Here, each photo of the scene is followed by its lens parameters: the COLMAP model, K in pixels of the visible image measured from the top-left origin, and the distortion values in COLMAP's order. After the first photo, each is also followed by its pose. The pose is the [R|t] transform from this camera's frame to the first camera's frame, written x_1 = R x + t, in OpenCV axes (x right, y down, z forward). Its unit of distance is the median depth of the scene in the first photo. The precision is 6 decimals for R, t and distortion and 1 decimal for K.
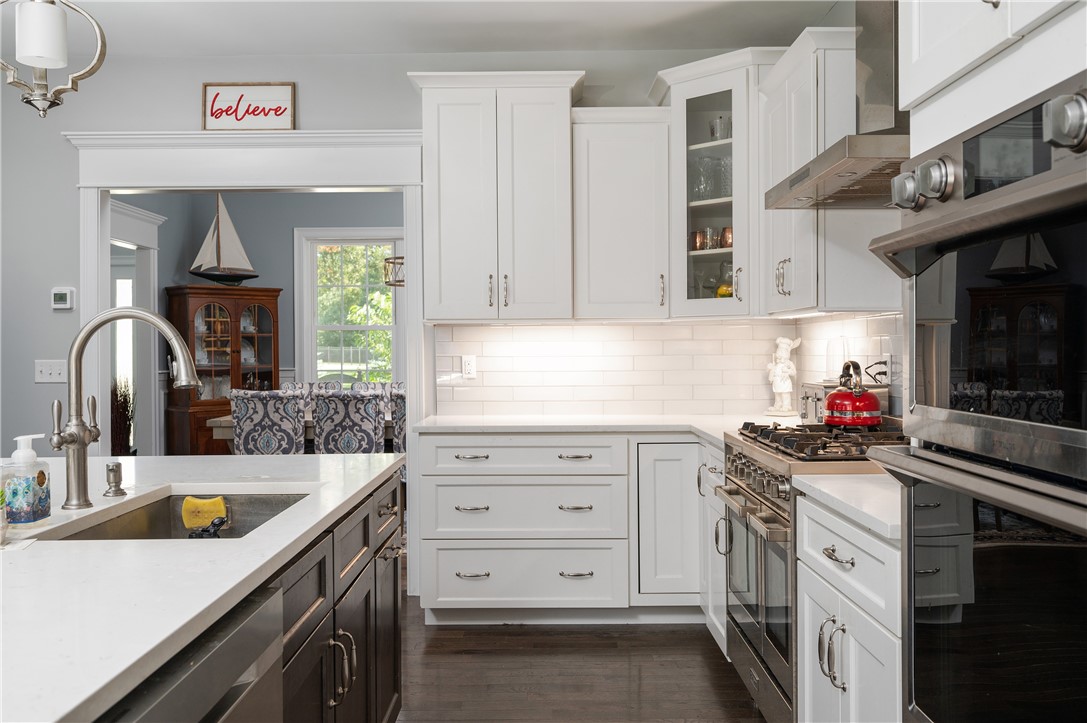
lens RADIAL K [[963.0, 0, 543.5], [0, 963.0, 361.5], [0, 0, 1]] dist [-0.004830, 0.000164]
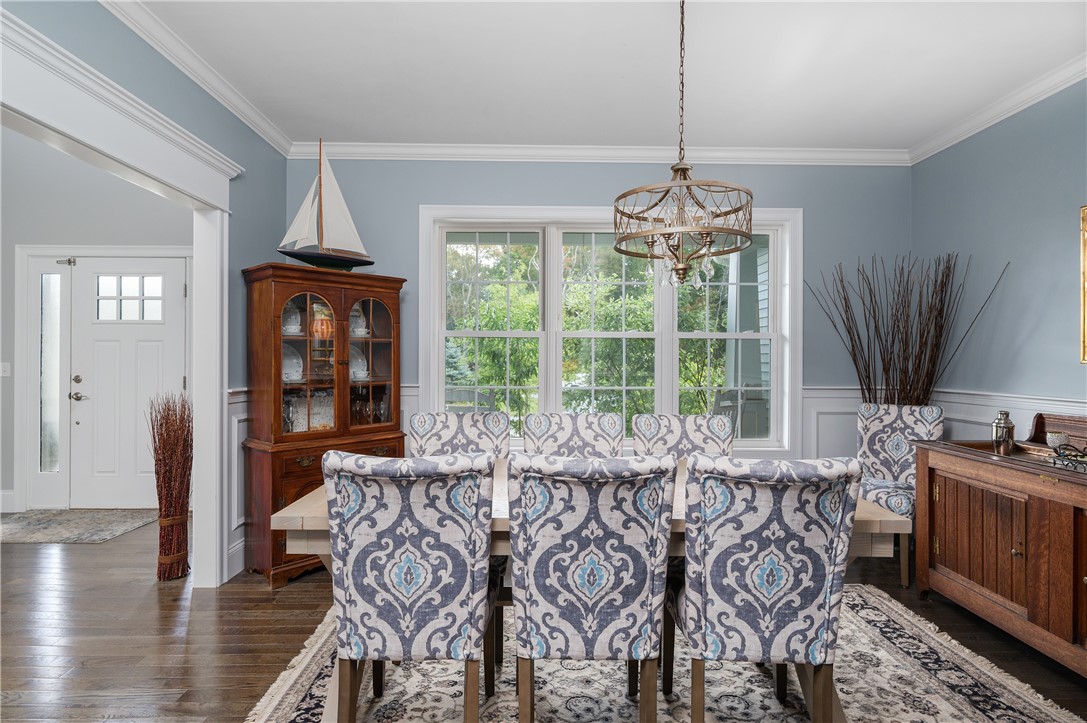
lens RADIAL K [[568.1, 0, 541.9], [0, 568.1, 358.6], [0, 0, 1]] dist [-0.000575, -0.000086]
pose [[0.999664, 0.010292, 0.023773, -0.232735], [-0.009940, 0.999840, -0.014896, -0.010793], [-0.023923, 0.014655, 0.999606, 0.737661]]
